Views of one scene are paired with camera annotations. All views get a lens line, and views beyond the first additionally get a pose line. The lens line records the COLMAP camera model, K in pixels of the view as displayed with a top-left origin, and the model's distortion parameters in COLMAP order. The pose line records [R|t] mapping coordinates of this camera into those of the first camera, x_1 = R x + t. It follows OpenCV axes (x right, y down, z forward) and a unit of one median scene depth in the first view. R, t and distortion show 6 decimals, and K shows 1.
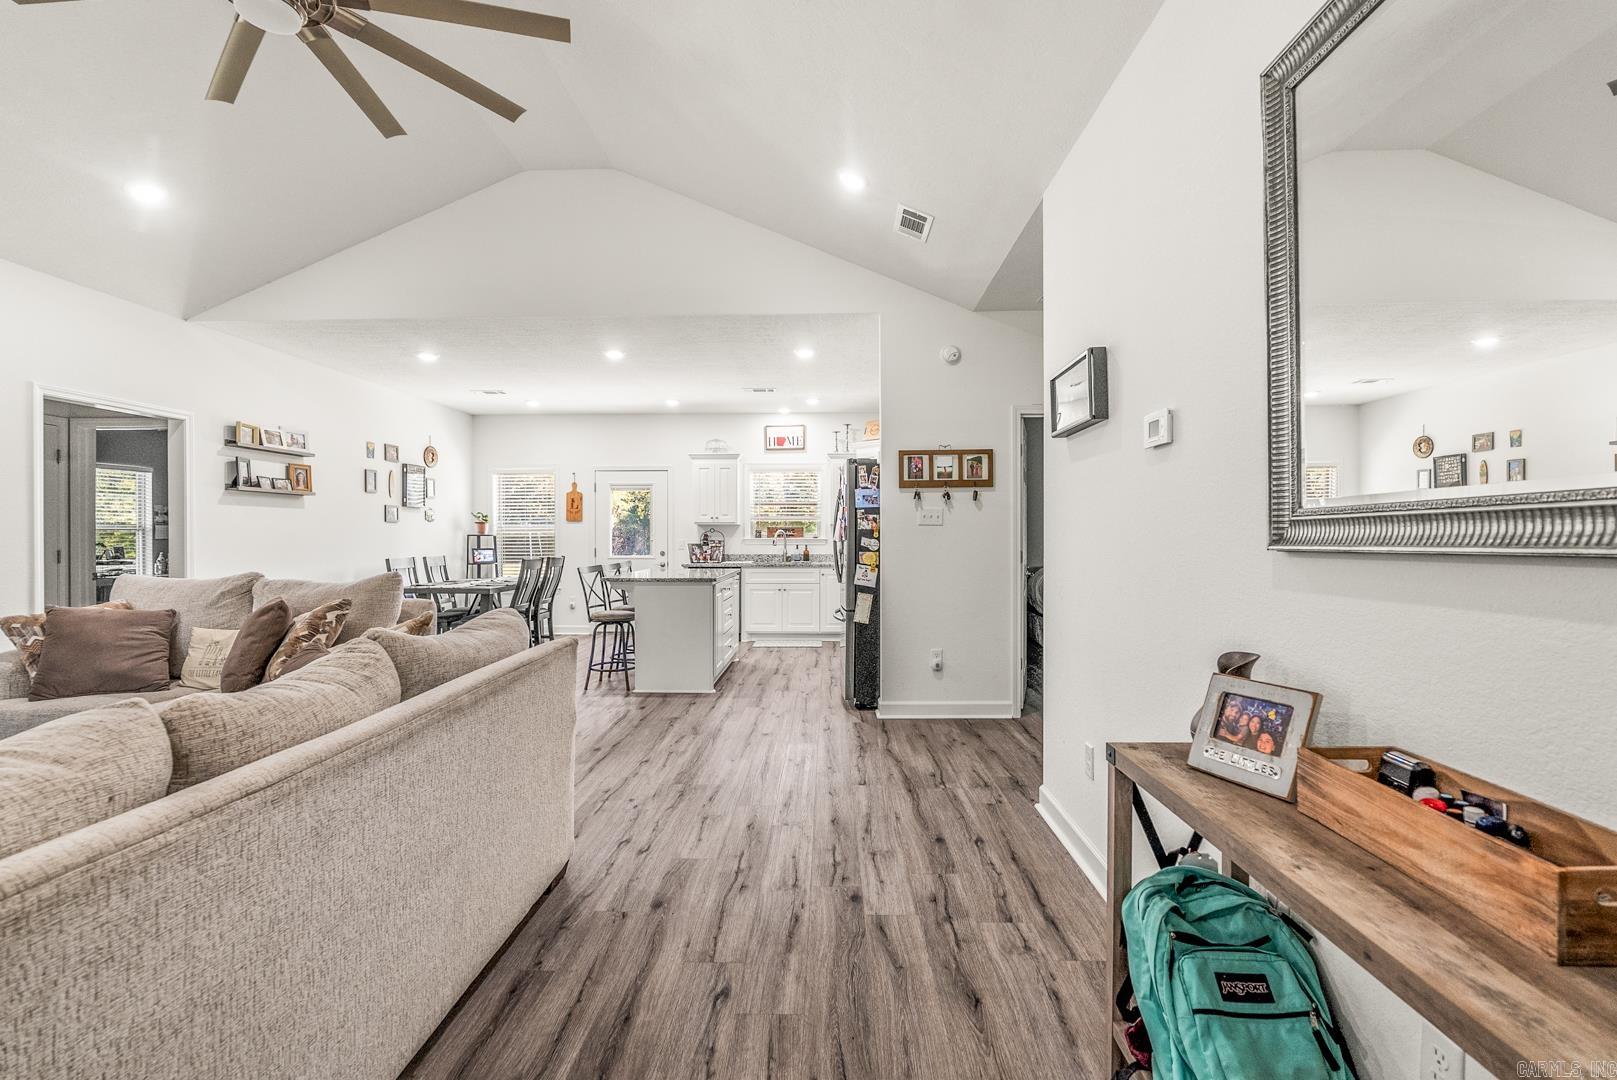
lens RADIAL K [[727.7, 0, 808.9], [0, 727.7, 535.8], [0, 0, 1]] dist [-0.001604, -0.000018]
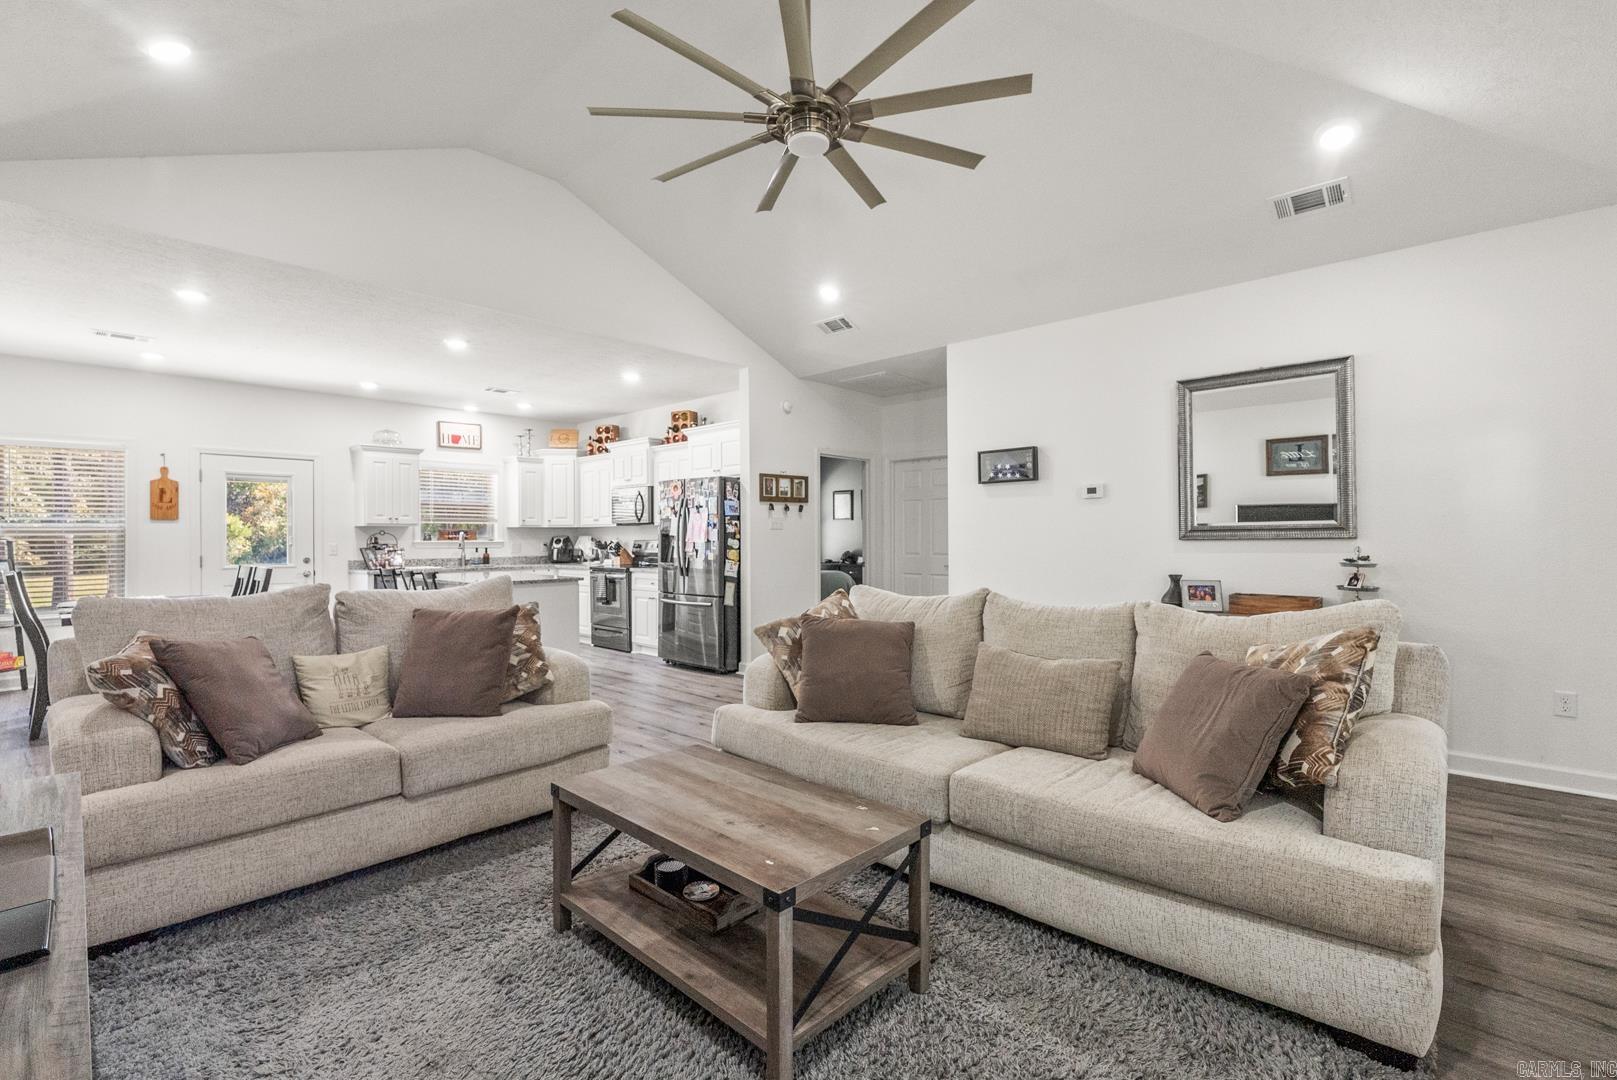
lens RADIAL K [[726.7, 0, 810.6], [0, 726.7, 531.3], [0, 0, 1]] dist [-0.007793, 0.000010]
pose [[0.655847, 0.004443, 0.754881, -0.552547], [0.004091, 0.999947, -0.009440, 0.001619], [-0.754883, 0.009280, 0.655794, 0.038608]]
